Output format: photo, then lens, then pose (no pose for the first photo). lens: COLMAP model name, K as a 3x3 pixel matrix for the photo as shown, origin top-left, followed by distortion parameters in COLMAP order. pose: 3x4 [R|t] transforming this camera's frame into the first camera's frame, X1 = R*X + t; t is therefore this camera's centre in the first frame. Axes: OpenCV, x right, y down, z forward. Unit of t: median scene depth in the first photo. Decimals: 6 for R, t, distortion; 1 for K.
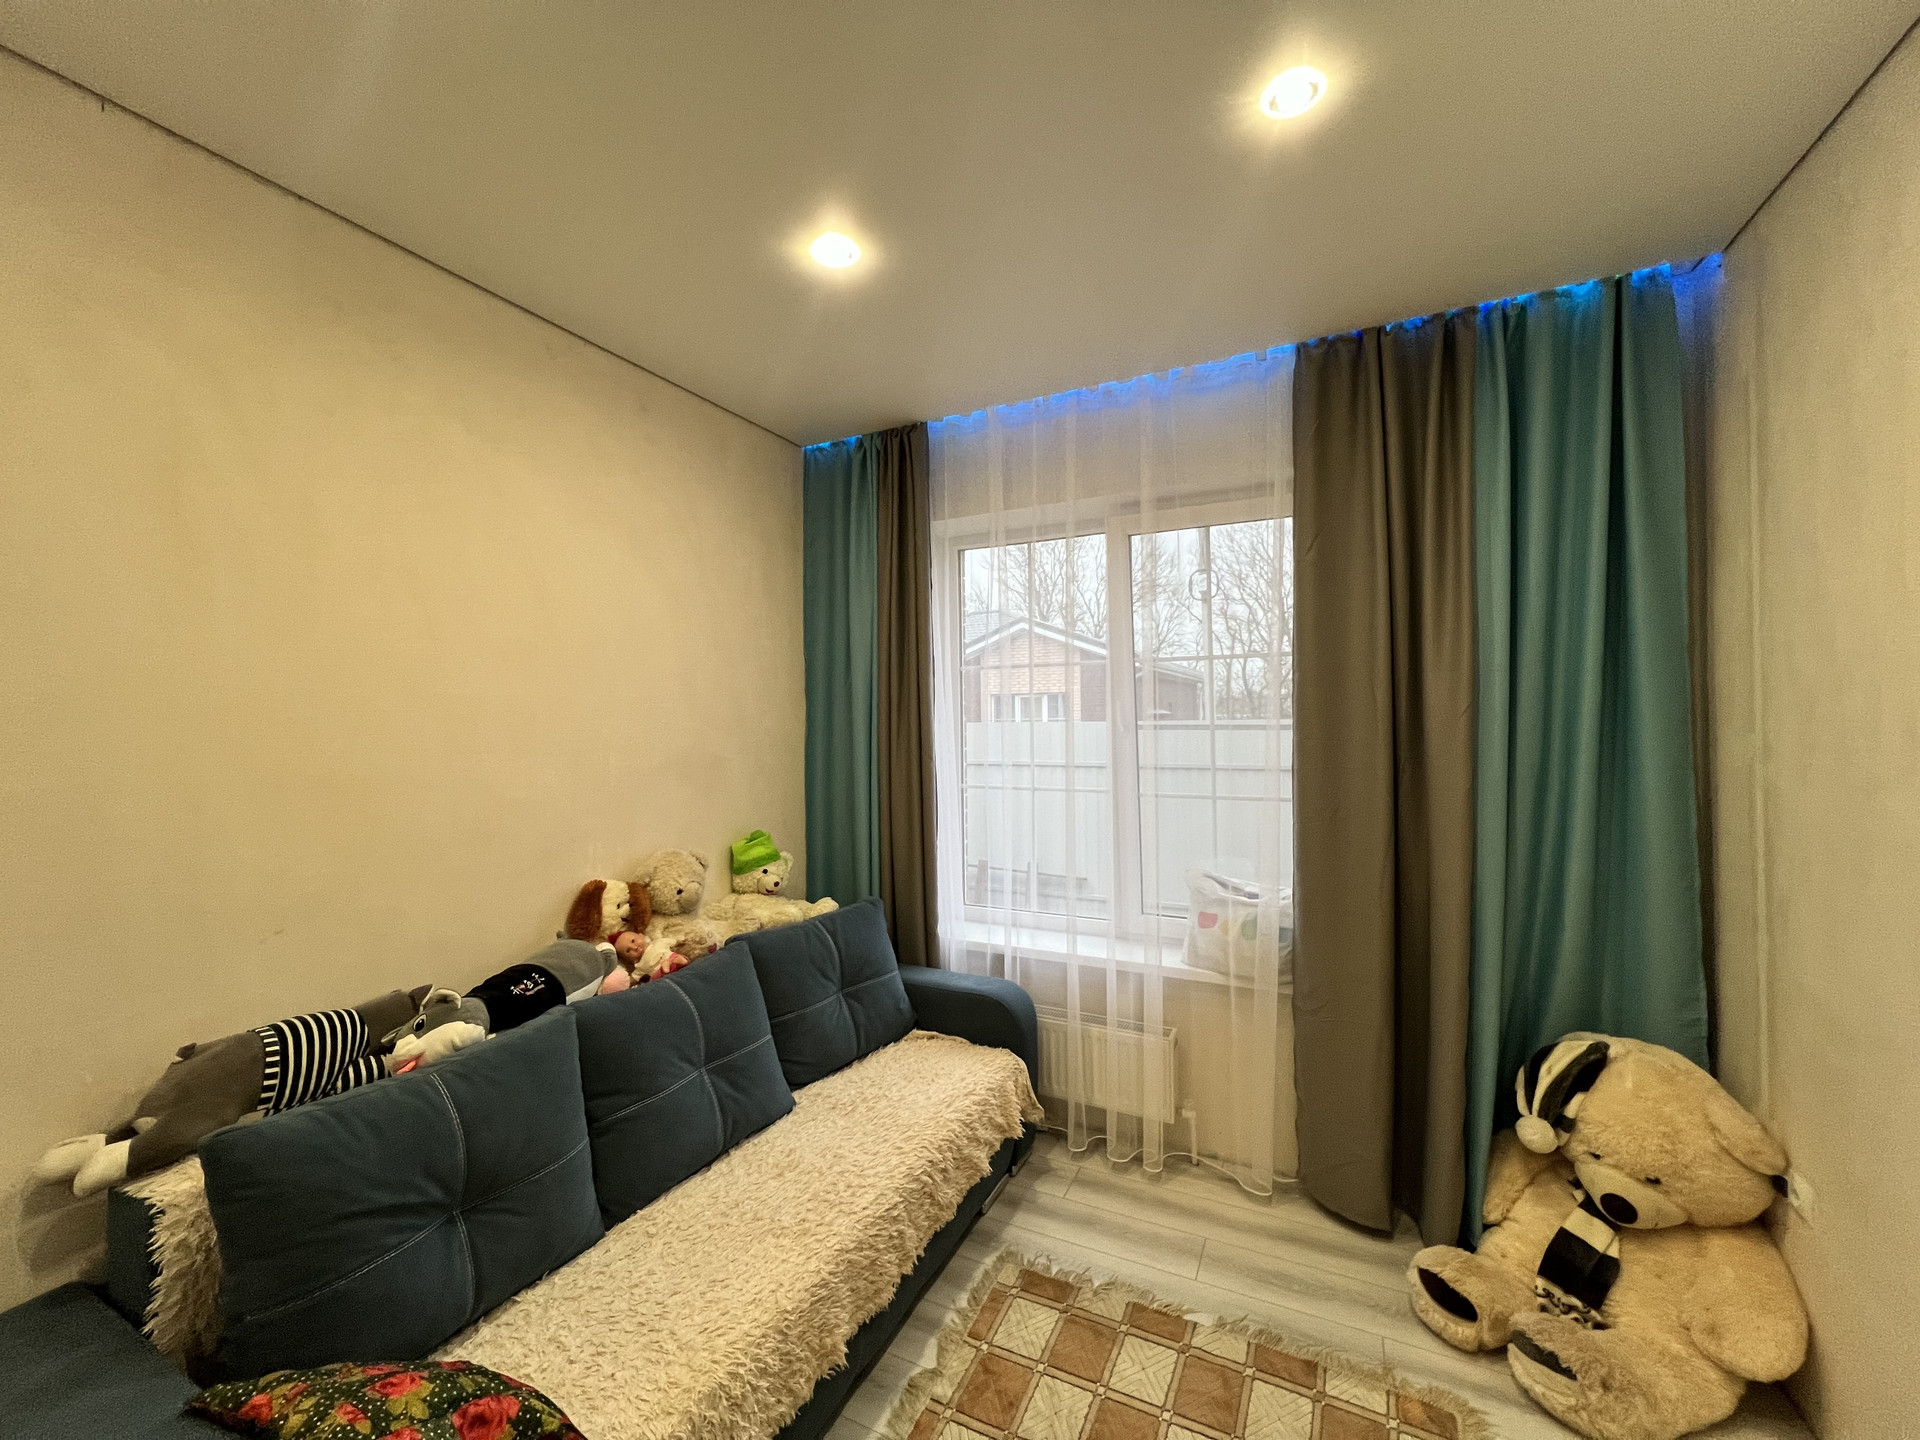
lens RADIAL K [[767.1, 0, 957.7], [0, 767.1, 720.4], [0, 0, 1]] dist [-0.002029, 0.000359]
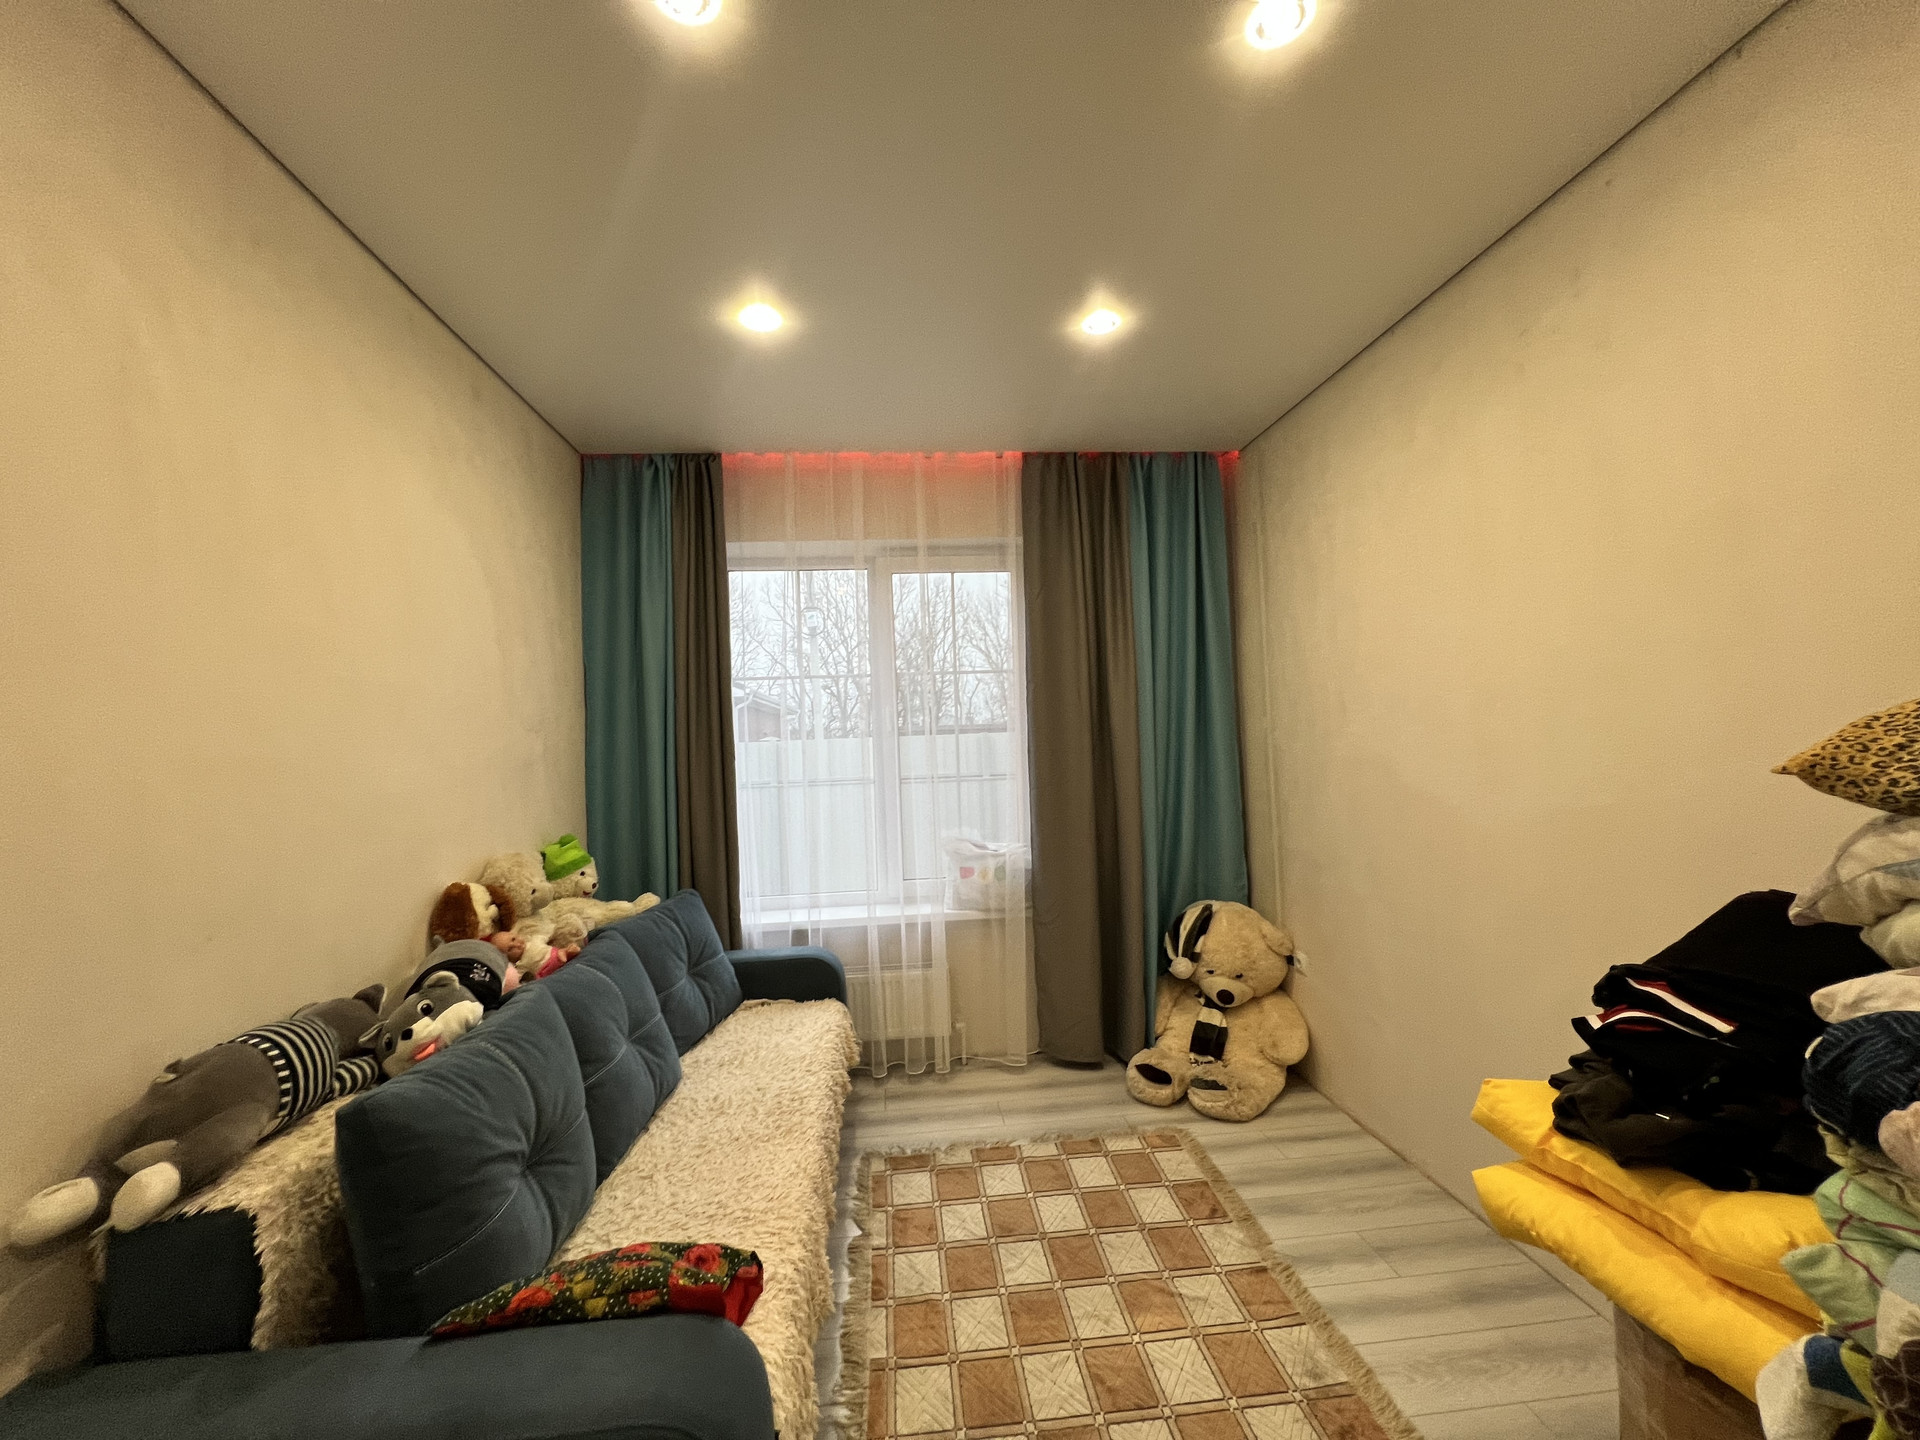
lens RADIAL K [[767.1, 0, 961.8], [0, 767.1, 721.4], [0, 0, 1]] dist [-0.002029, 0.000359]
pose [[0.848545, -0.003406, 0.529112, -0.455900], [0.026580, 0.998991, -0.036196, 0.062707], [-0.528455, 0.044778, 0.847780, -0.136765]]
